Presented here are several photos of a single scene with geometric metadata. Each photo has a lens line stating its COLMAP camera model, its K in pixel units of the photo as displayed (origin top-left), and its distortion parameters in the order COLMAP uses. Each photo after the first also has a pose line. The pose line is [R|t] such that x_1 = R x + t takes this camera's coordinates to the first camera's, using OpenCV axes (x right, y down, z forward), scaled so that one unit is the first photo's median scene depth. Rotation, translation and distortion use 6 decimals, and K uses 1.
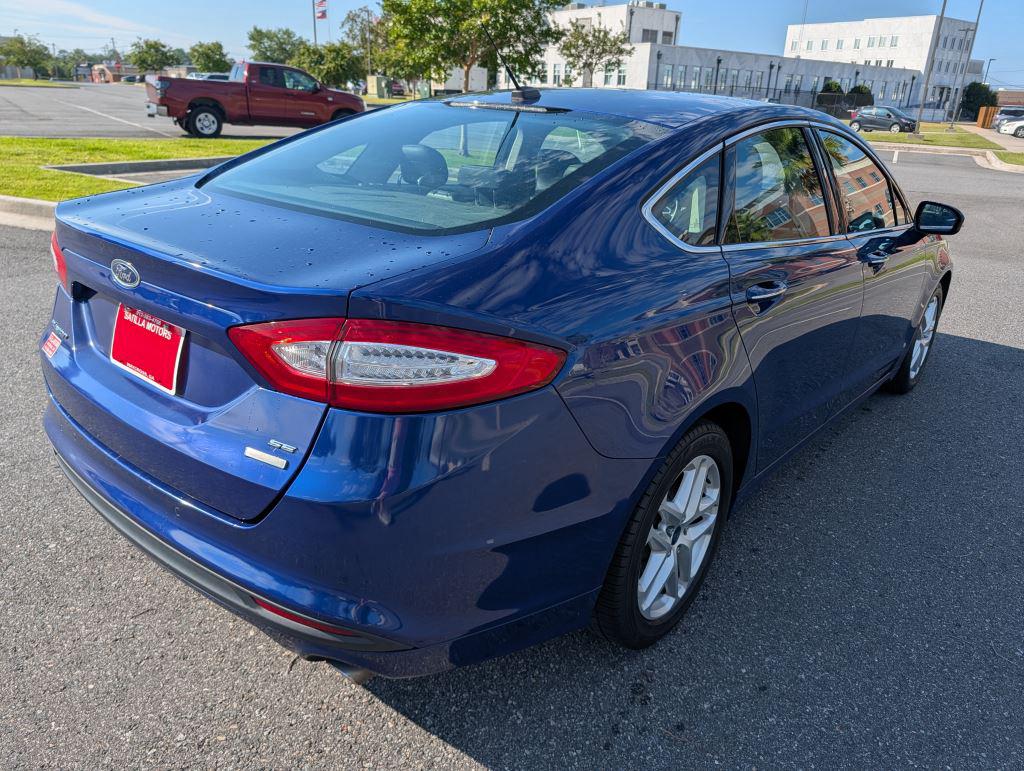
lens RADIAL K [[789.9, 0, 512.0], [0, 789.9, 385.5], [0, 0, 1]] dist [-0.001674, -0.010519]
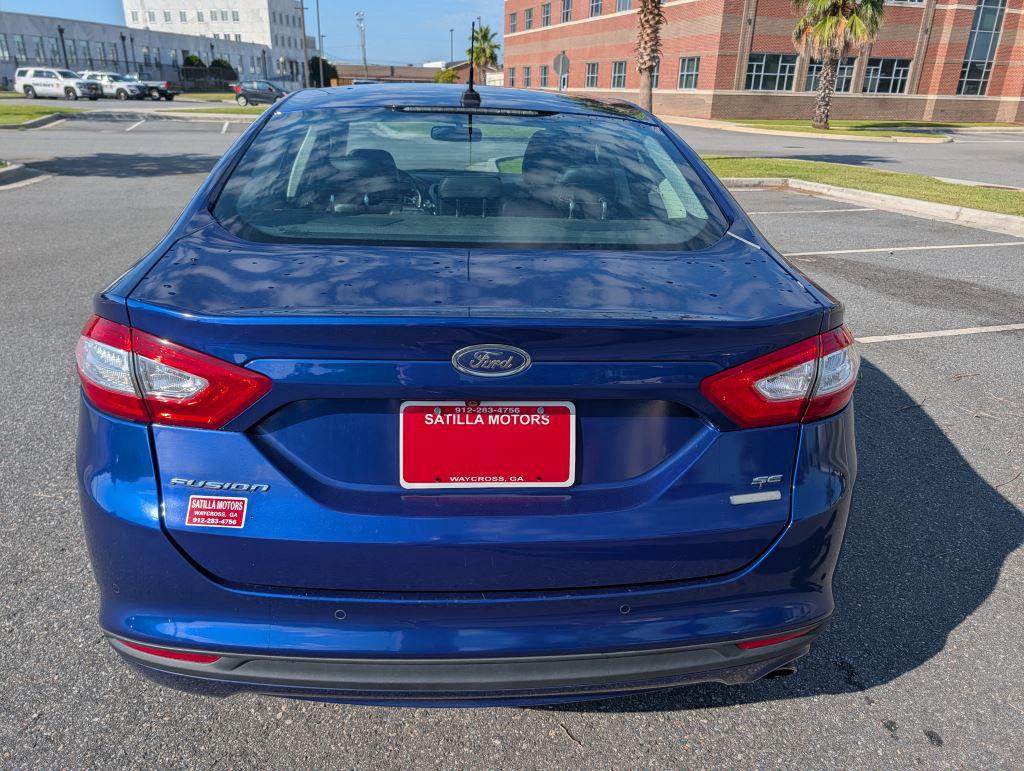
lens RADIAL K [[789.9, 0, 512.0], [0, 789.9, 385.5], [0, 0, 1]] dist [-0.001674, -0.010519]
pose [[0.688152, -0.269577, 0.673628, -0.092745], [0.246600, 0.960047, 0.132281, -0.019878], [-0.682375, 0.075087, 0.727136, 0.040002]]
